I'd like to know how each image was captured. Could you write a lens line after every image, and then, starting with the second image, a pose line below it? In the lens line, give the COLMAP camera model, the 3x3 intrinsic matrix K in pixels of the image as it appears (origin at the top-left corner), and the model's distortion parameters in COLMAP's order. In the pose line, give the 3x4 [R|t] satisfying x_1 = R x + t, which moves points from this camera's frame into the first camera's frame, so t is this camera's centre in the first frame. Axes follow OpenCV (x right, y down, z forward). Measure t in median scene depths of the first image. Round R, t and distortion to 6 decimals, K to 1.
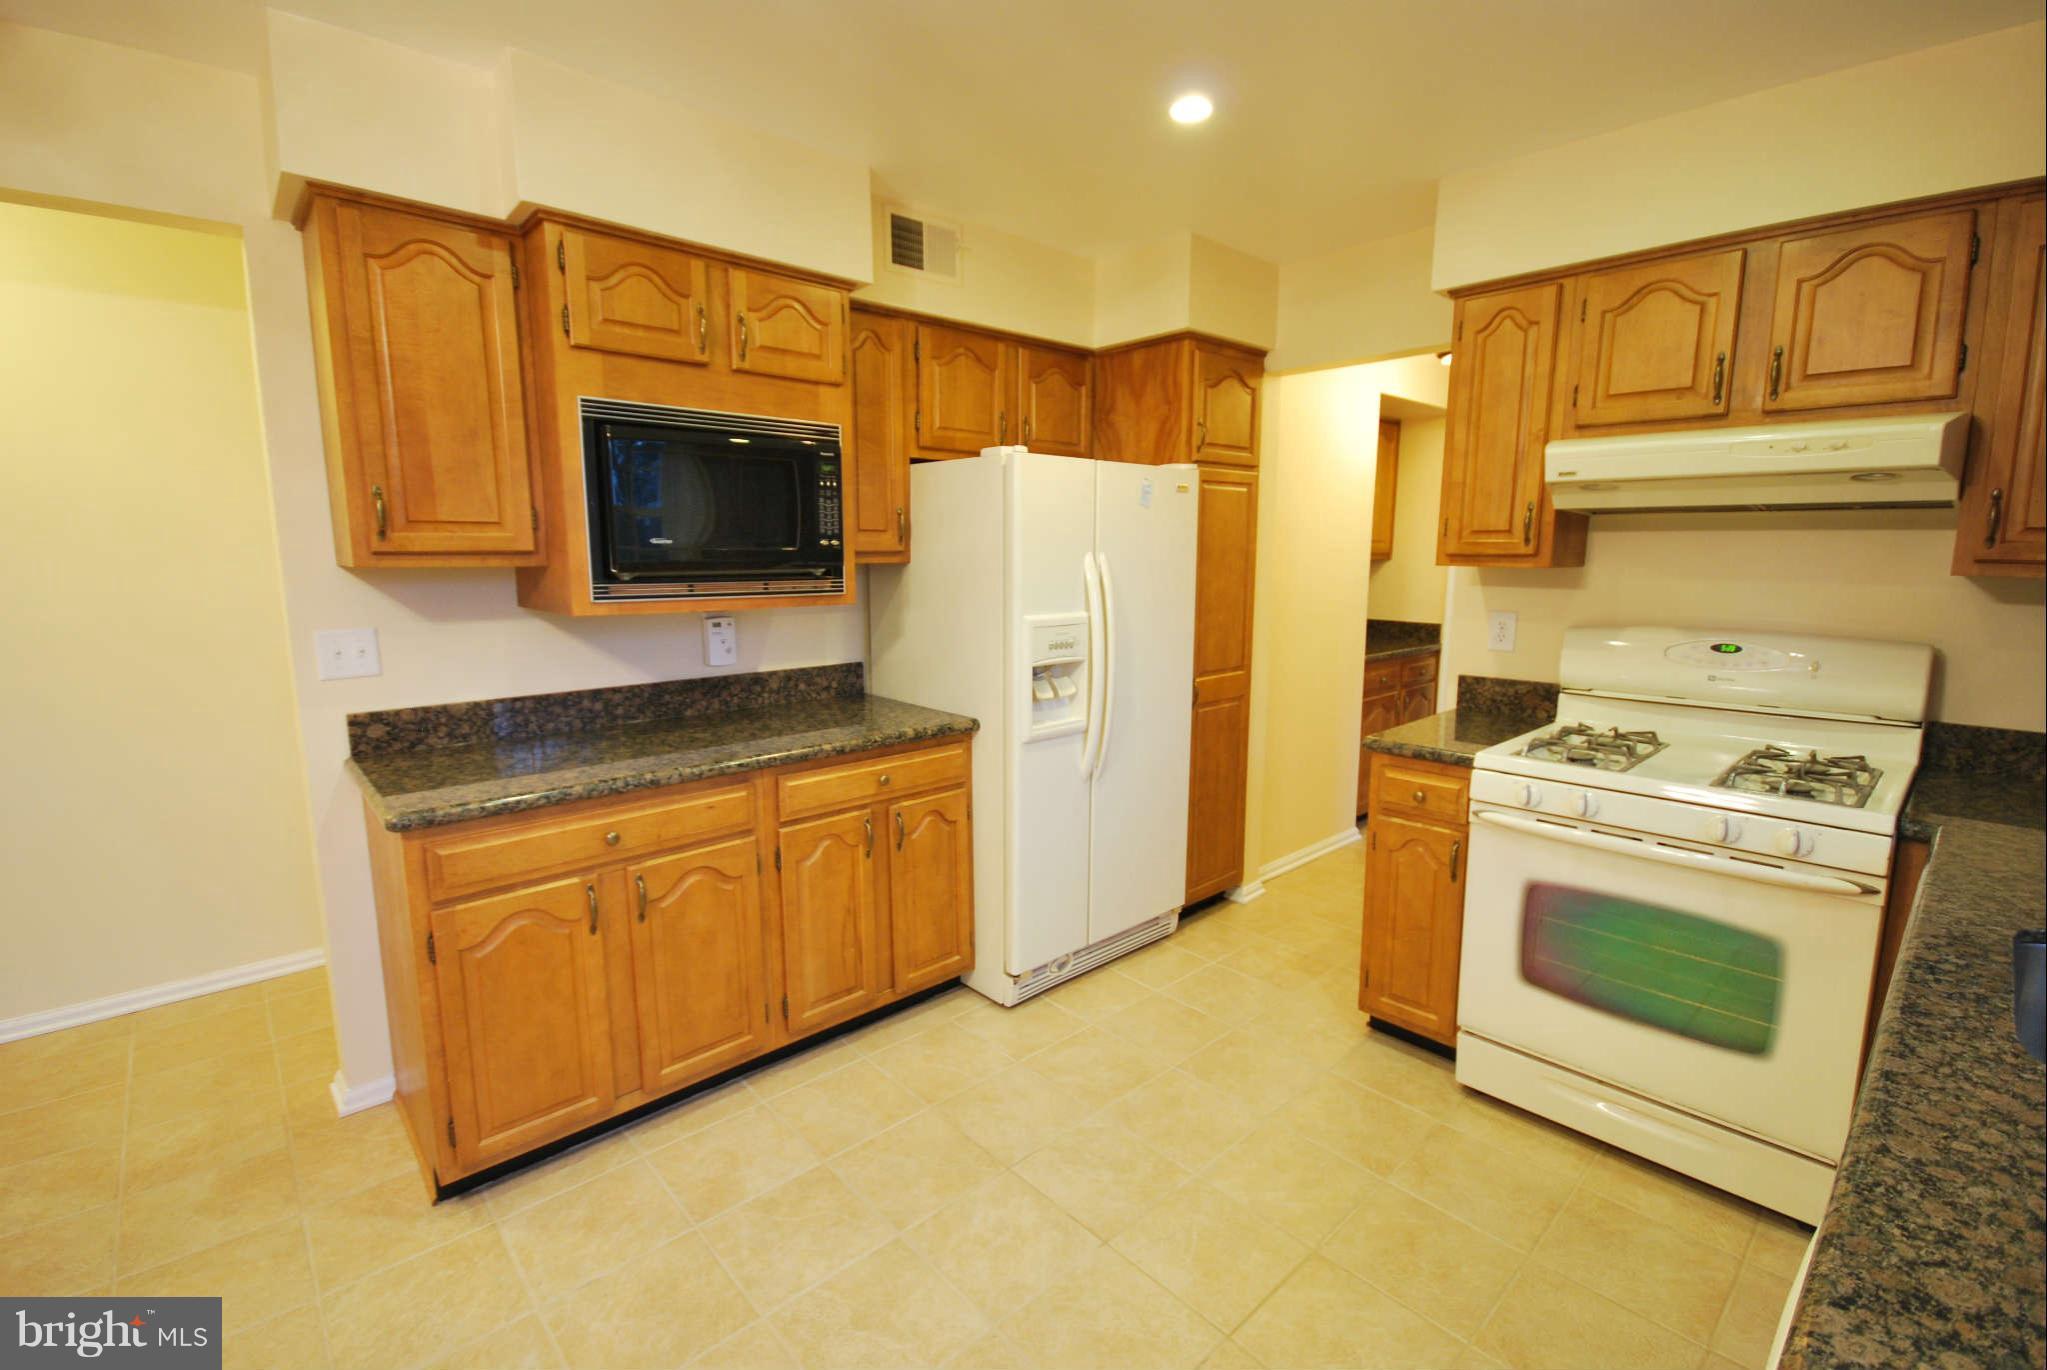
lens RADIAL K [[907.5, 0, 1027.5], [0, 907.5, 684.4], [0, 0, 1]] dist [0.002724, 0.000173]
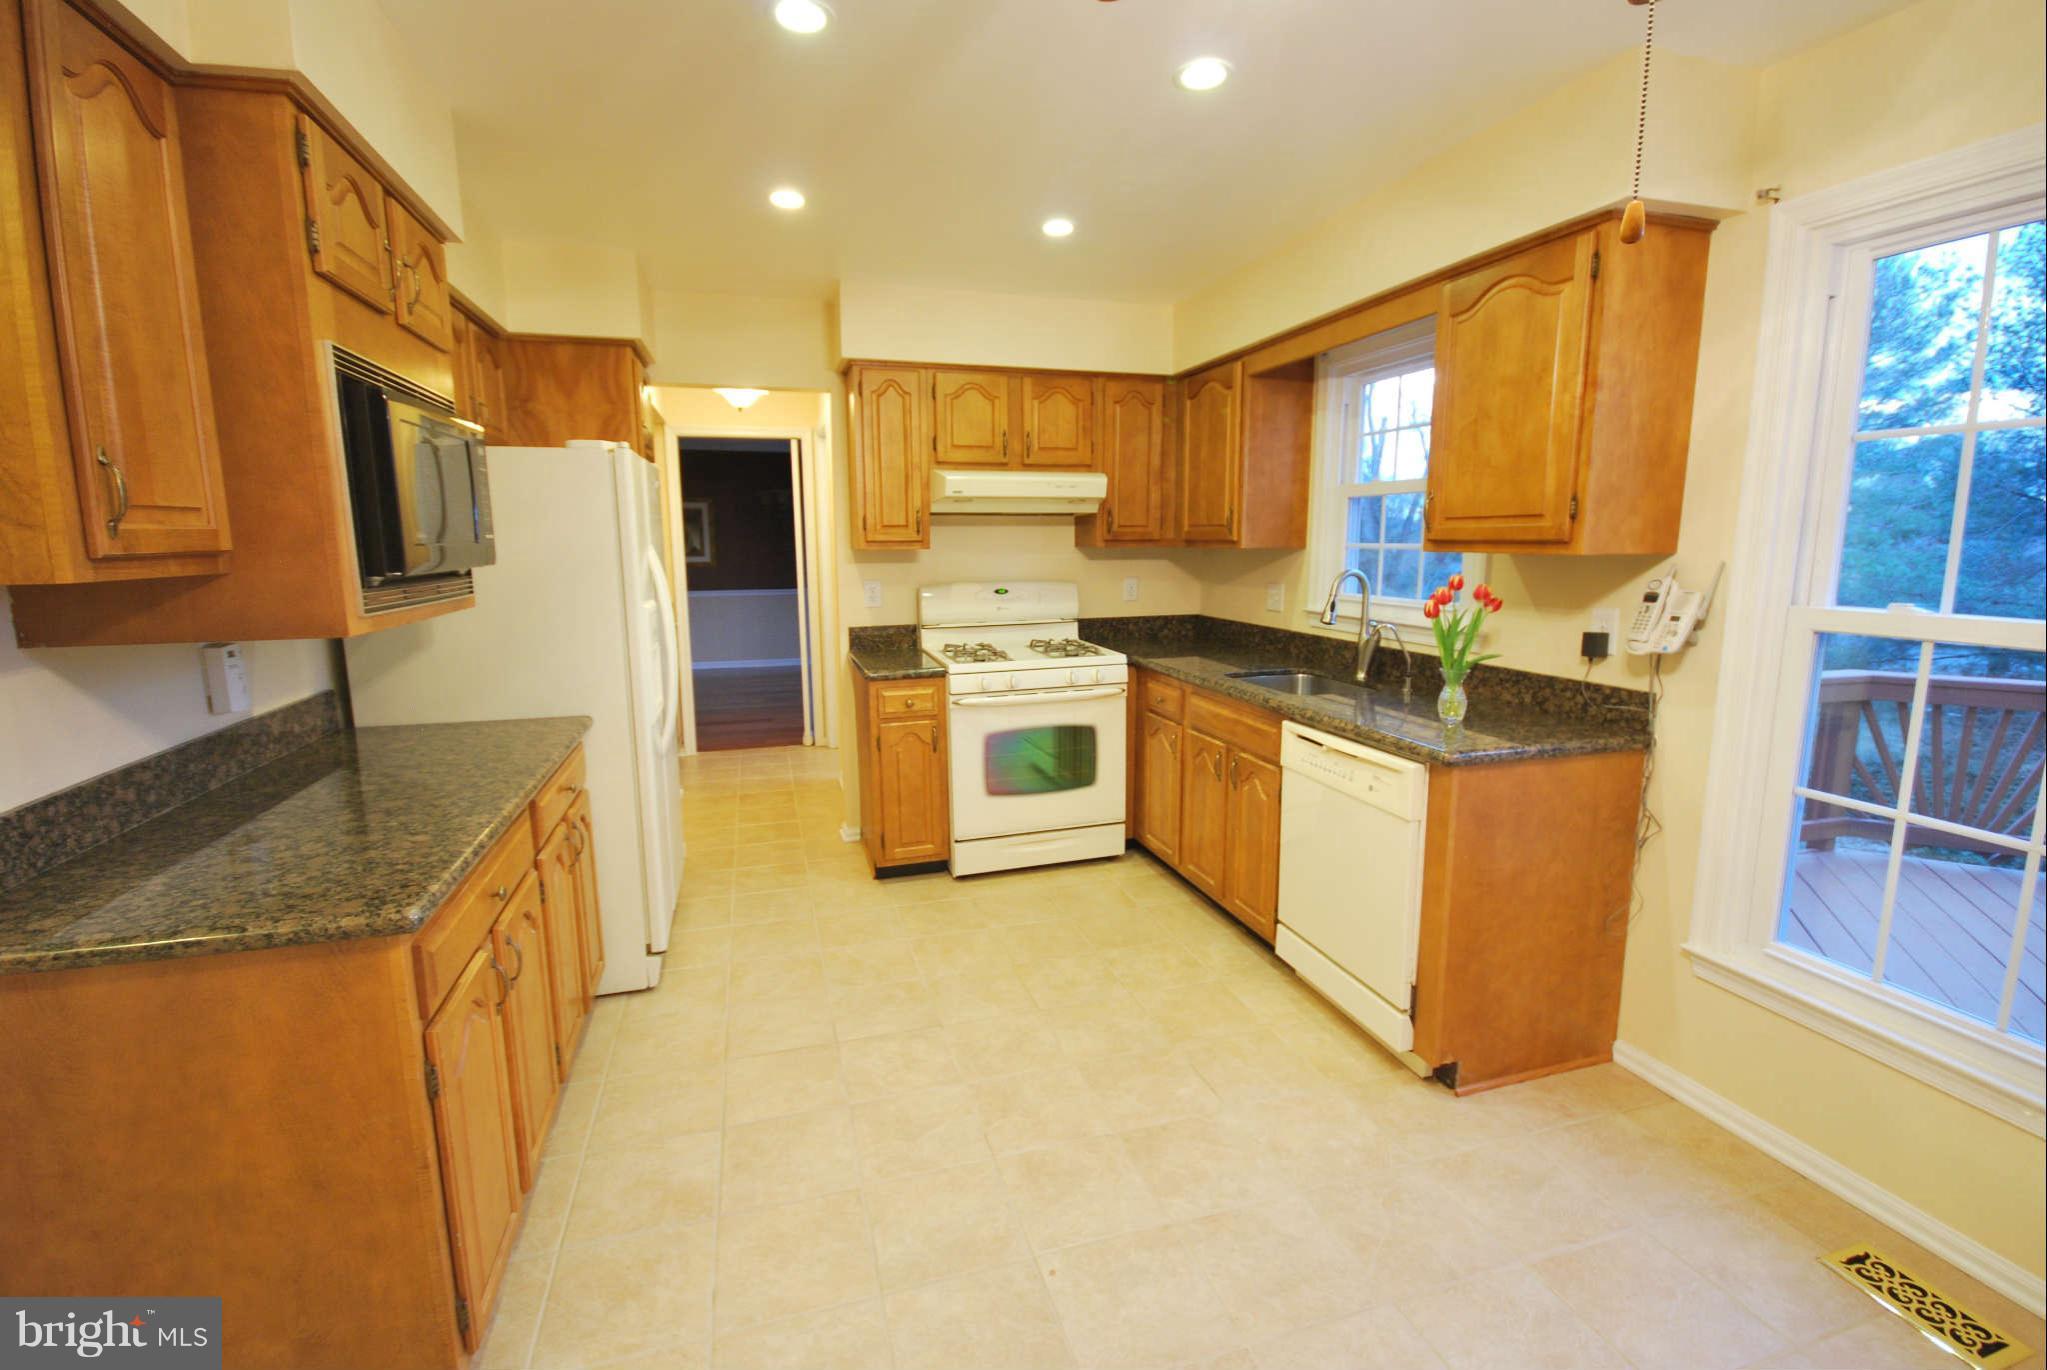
lens RADIAL K [[907.5, 0, 1034.6], [0, 907.5, 679.4], [0, 0, 1]] dist [0.002724, 0.000173]
pose [[0.429489, -0.147741, 0.890905, -0.809162], [0.141945, 0.985309, 0.094967, -0.028220], [-0.891847, 0.085672, 0.444150, 0.147586]]
